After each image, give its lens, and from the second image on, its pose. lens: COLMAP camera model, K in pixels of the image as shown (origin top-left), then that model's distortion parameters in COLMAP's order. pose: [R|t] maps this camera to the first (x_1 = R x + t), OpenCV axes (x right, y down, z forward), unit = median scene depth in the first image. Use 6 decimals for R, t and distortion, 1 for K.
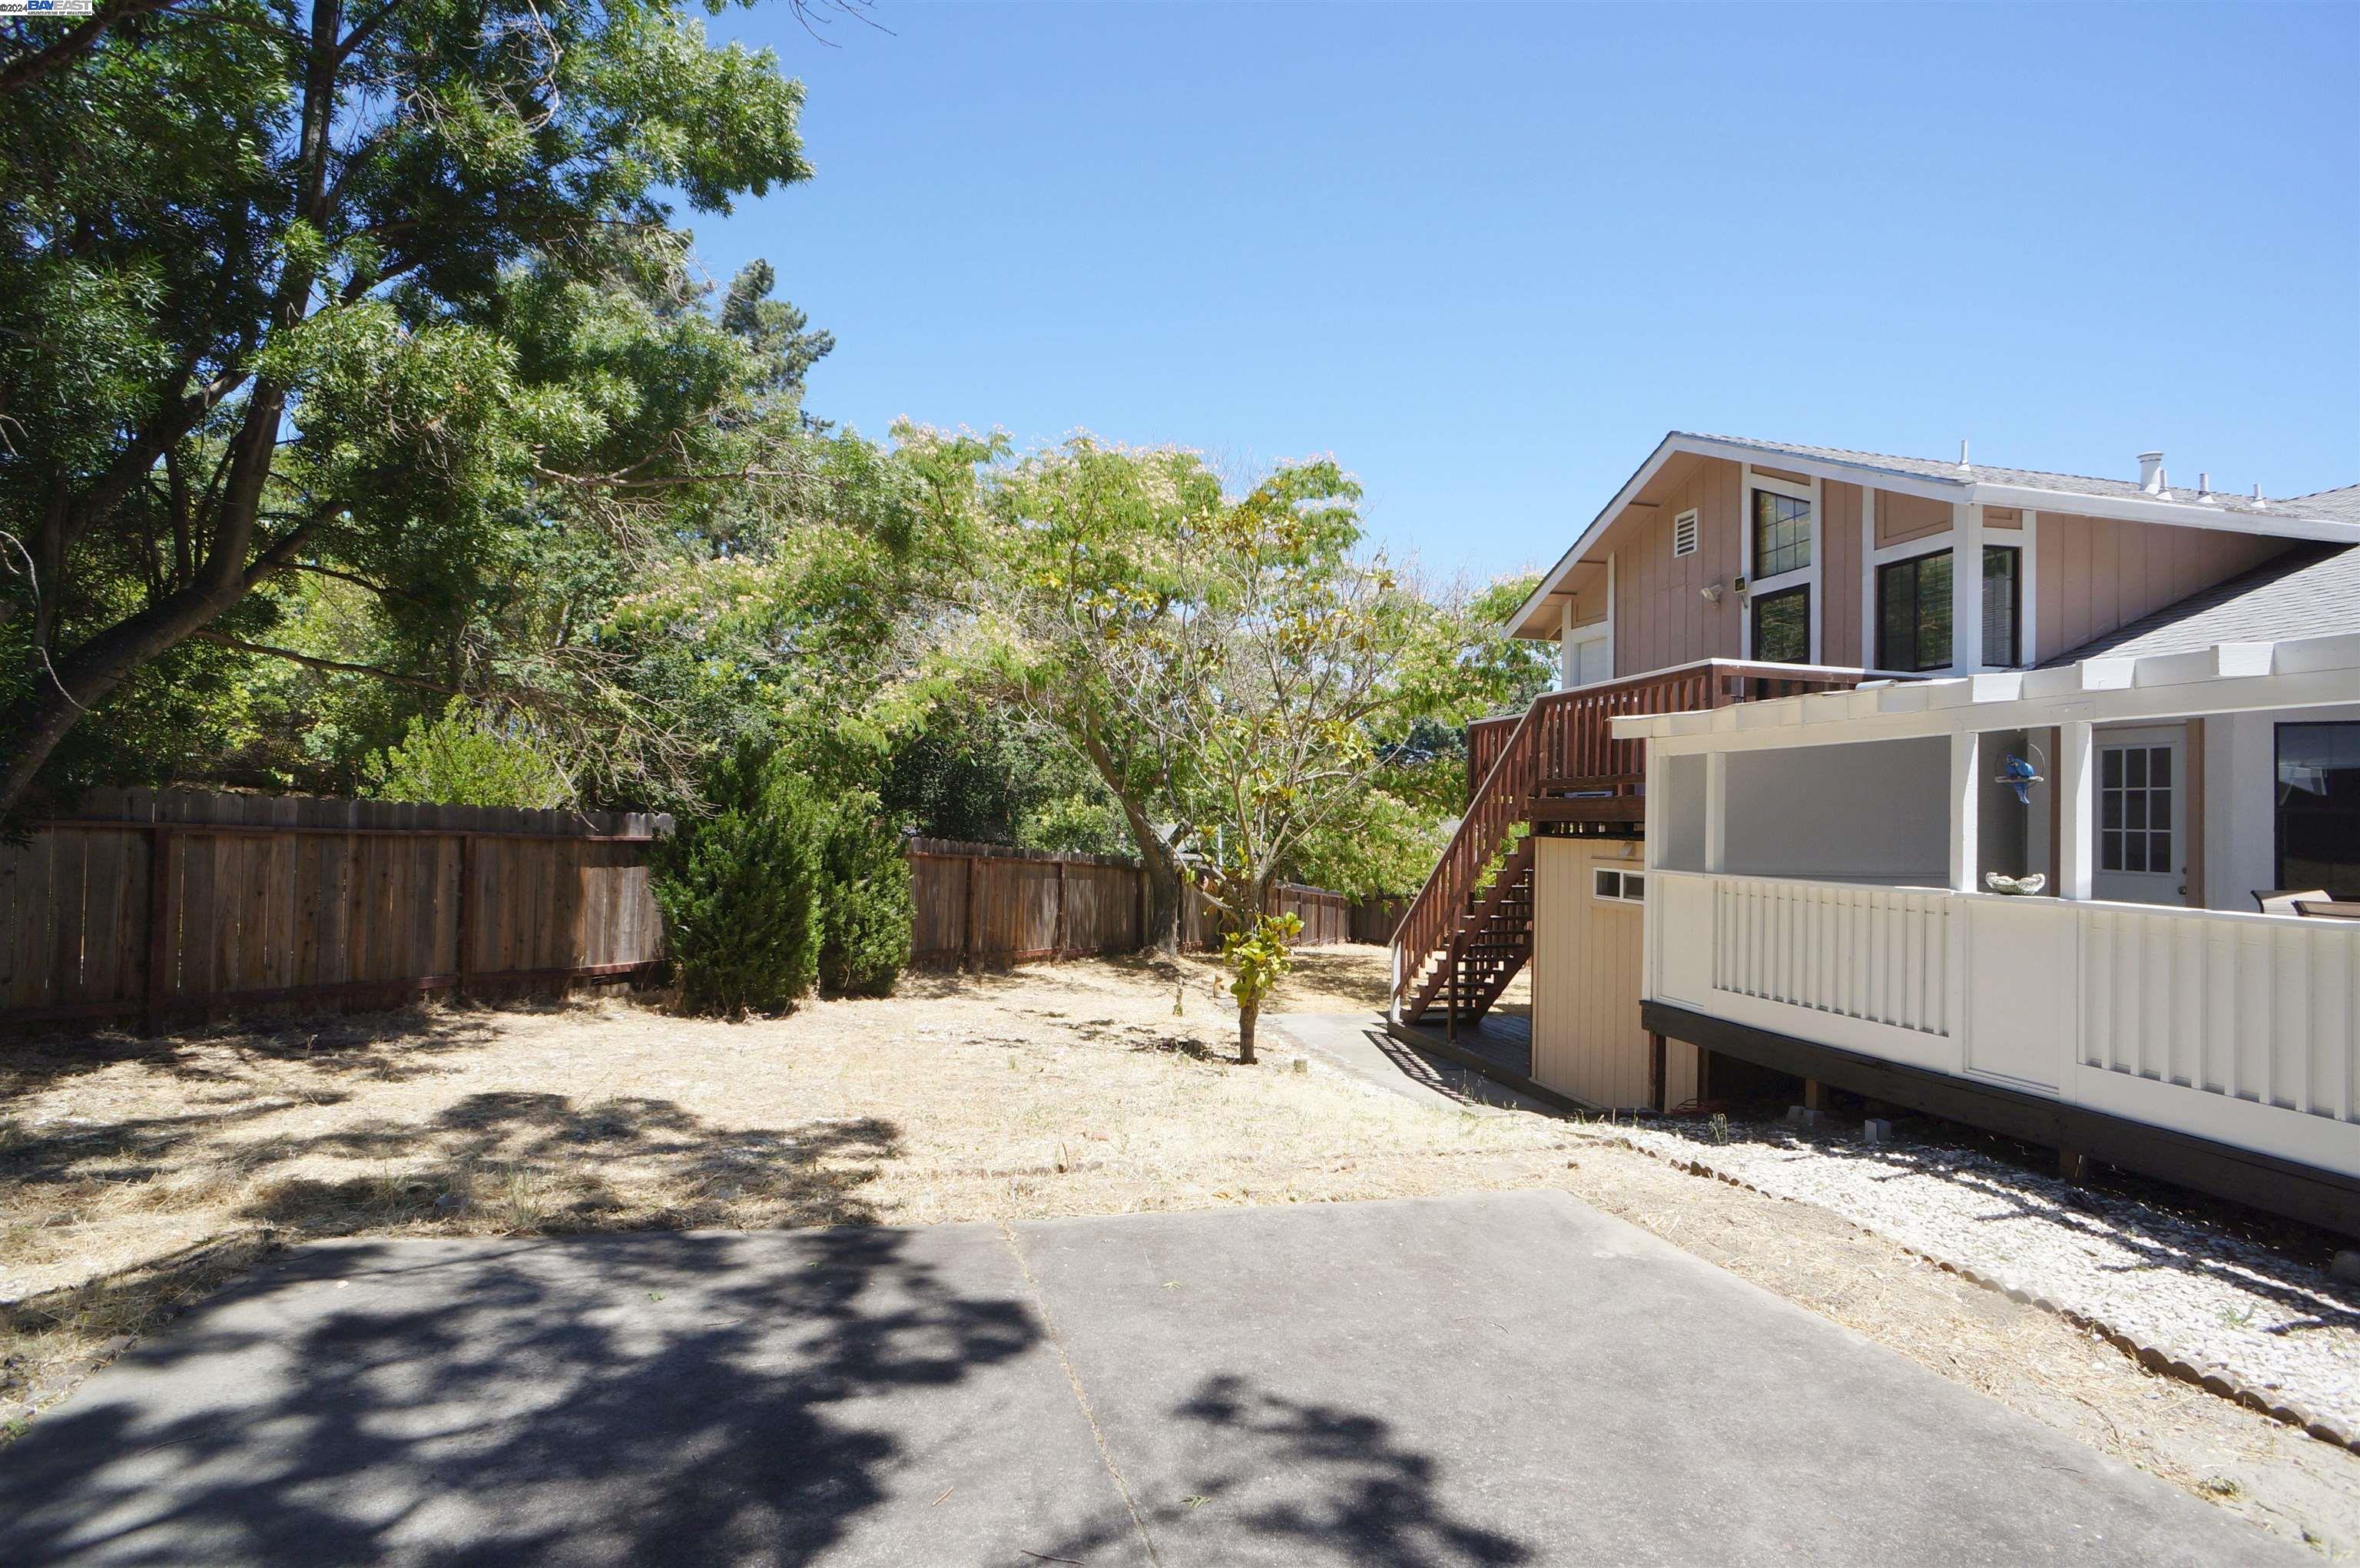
lens RADIAL K [[1241.1, 0, 1181.5], [0, 1241.1, 784.7], [0, 0, 1]] dist [-0.035573, 0.014976]
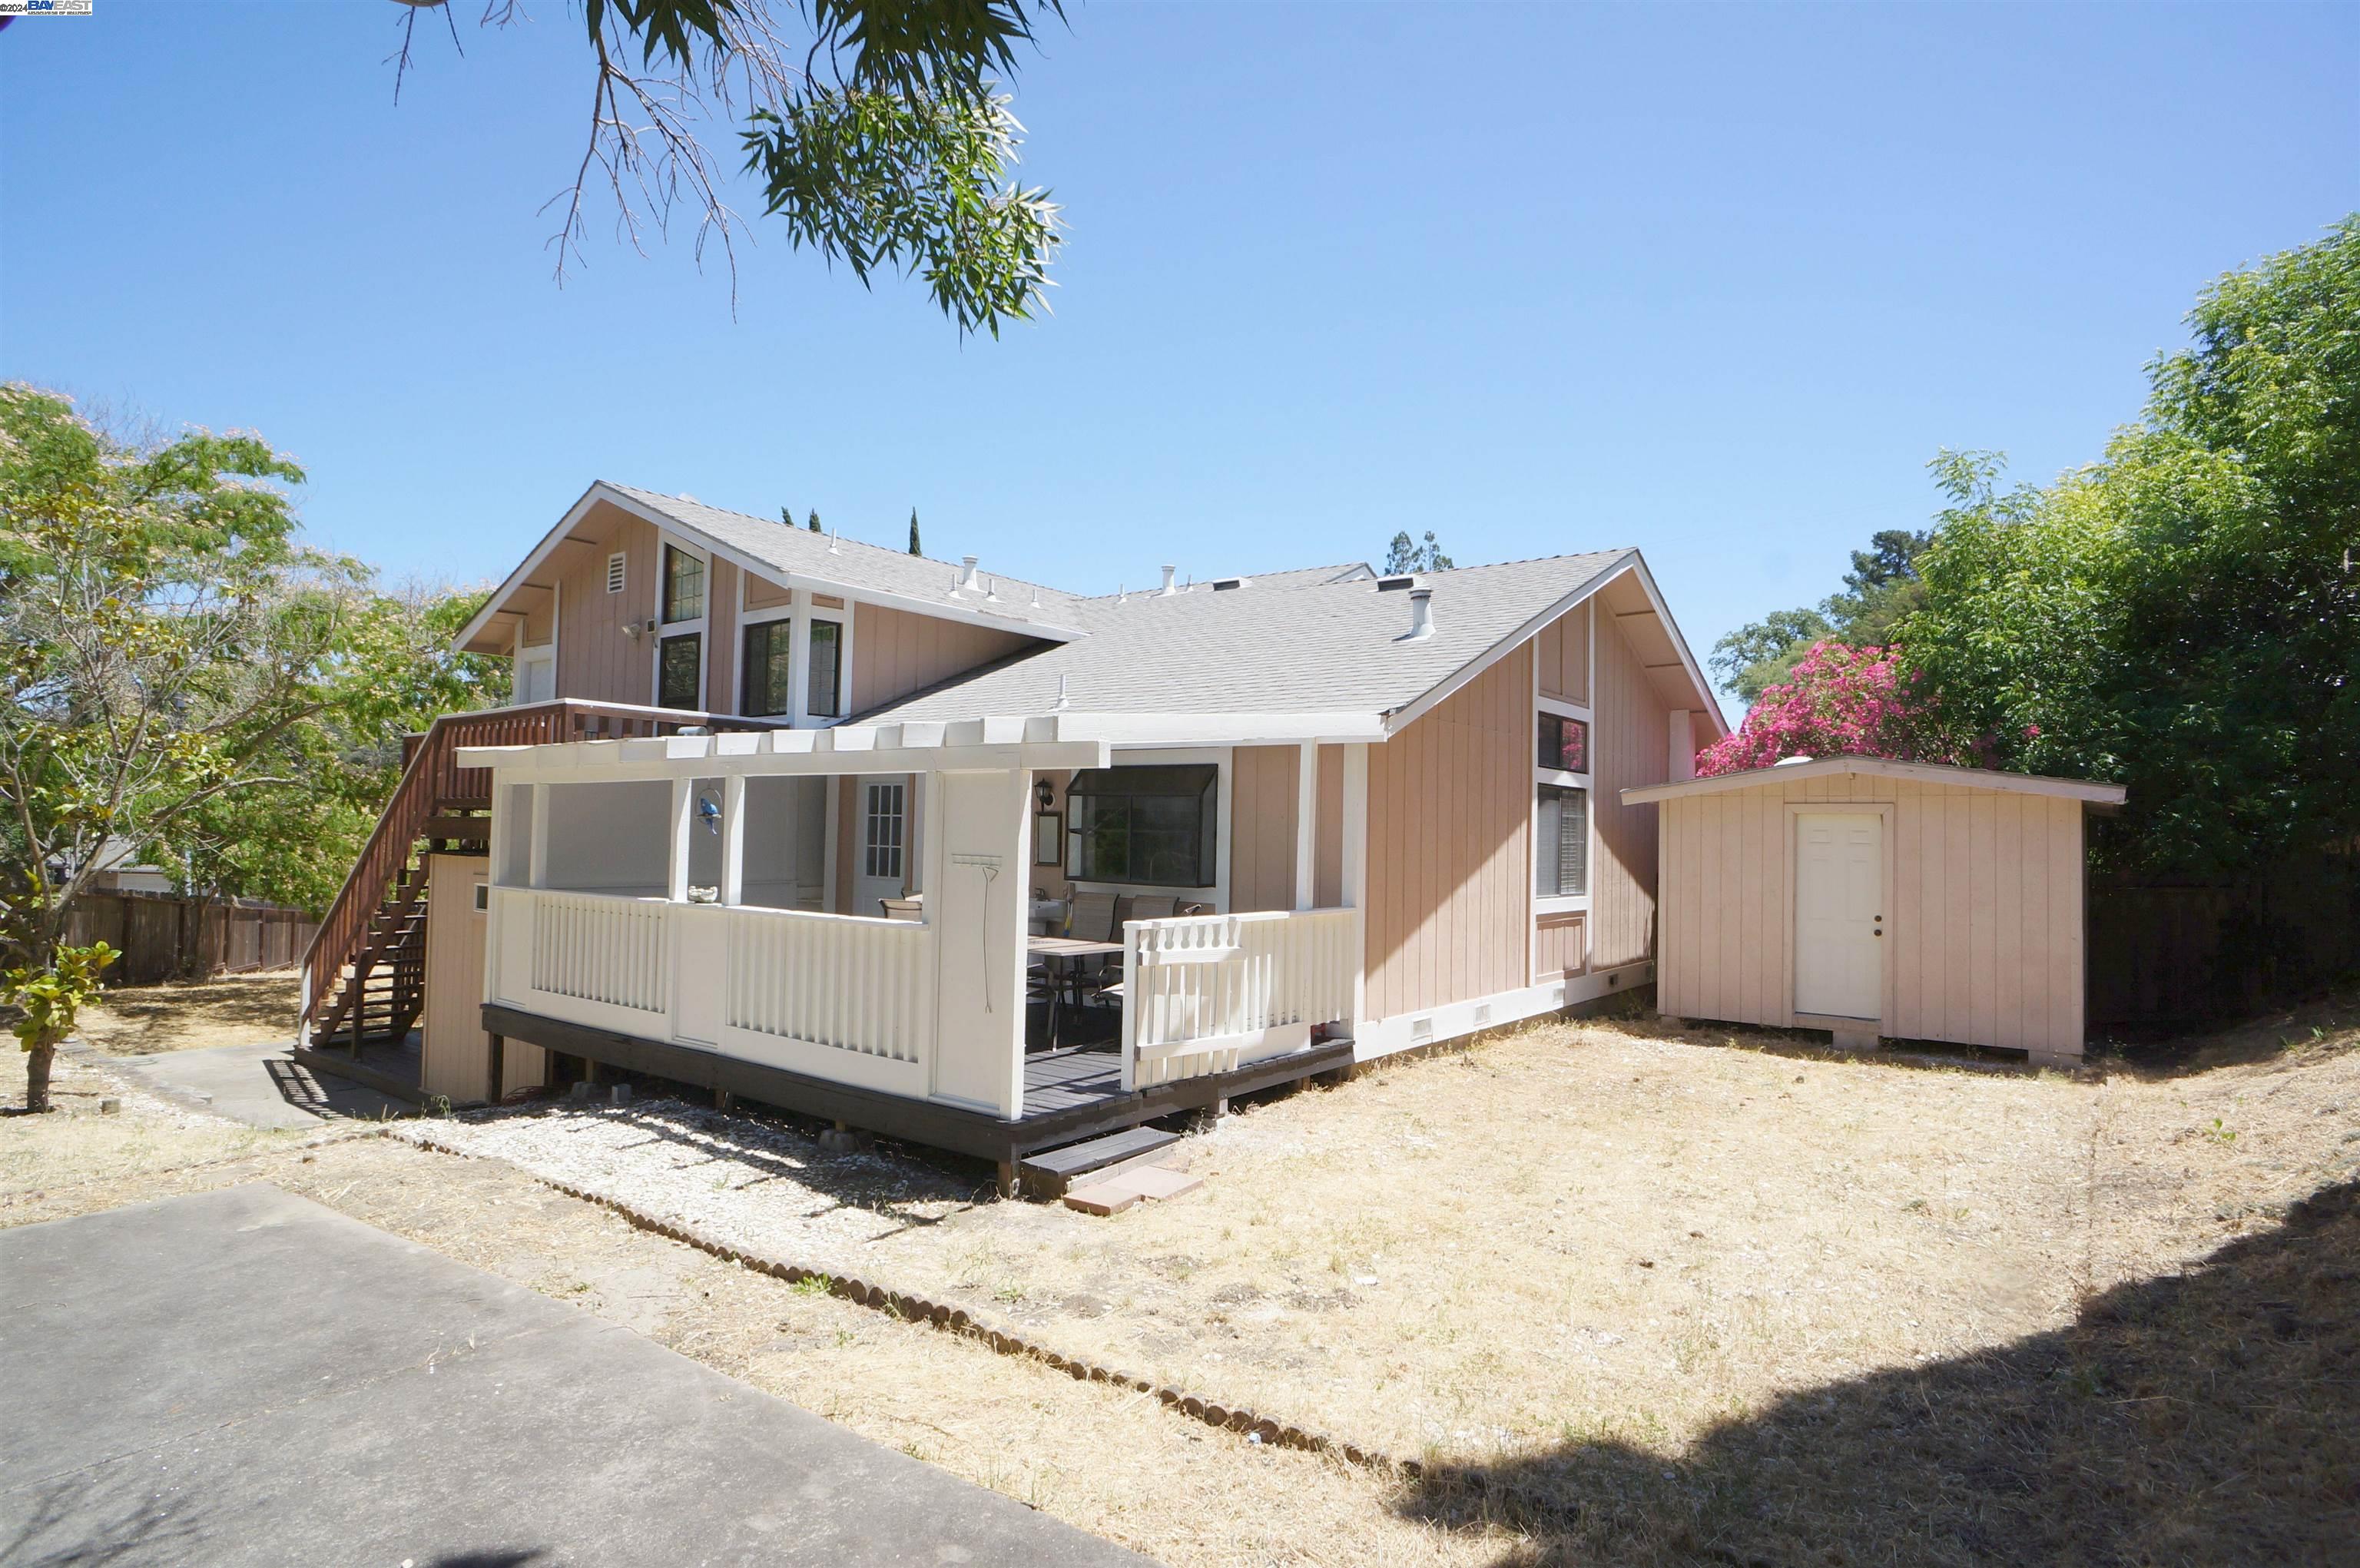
lens RADIAL K [[1241.1, 0, 1182.8], [0, 1241.1, 779.6], [0, 0, 1]] dist [-0.035573, 0.014976]
pose [[0.769166, 0.018546, 0.638780, 0.123809], [-0.017036, 0.999819, -0.008515, -0.023482], [-0.638822, -0.004333, 0.769342, -0.208287]]
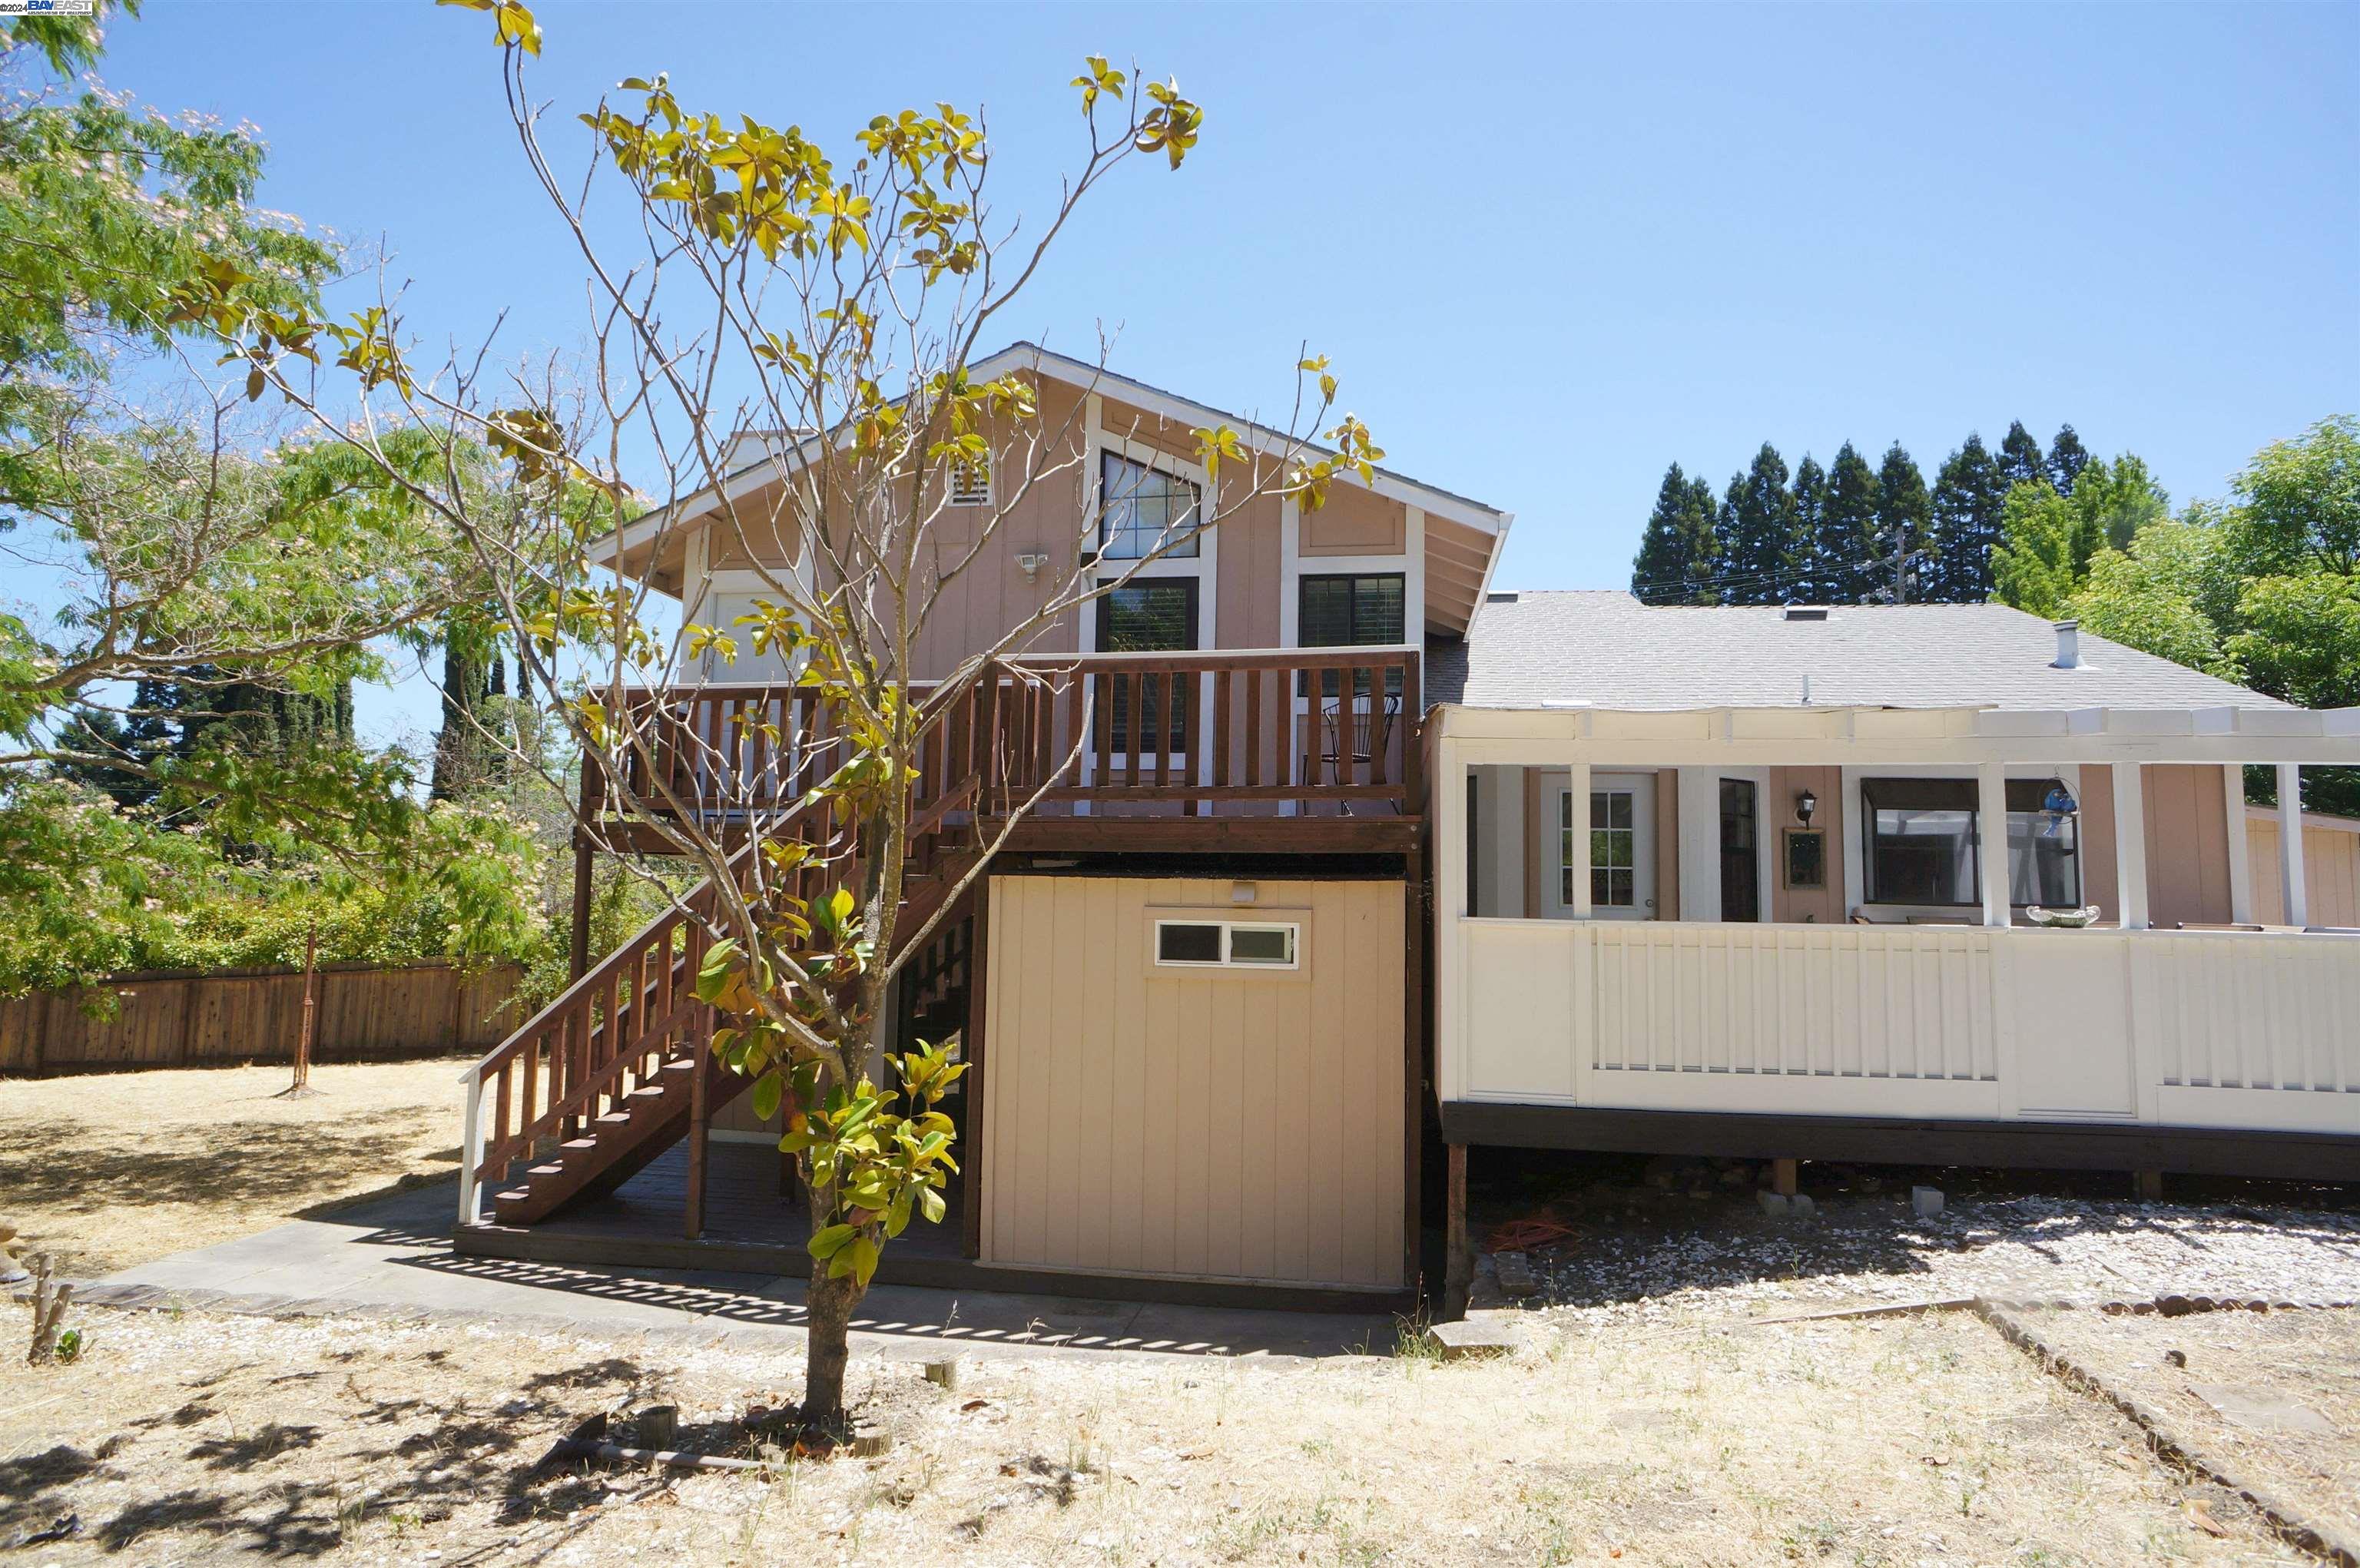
lens RADIAL K [[1241.1, 0, 1205.4], [0, 1241.1, 792.7], [0, 0, 1]] dist [-0.035573, 0.014976]
pose [[0.361634, 0.060761, 0.930338, -0.293926], [-0.034013, 0.998070, -0.051963, 0.031020], [-0.931699, -0.012852, 0.363003, 0.726768]]
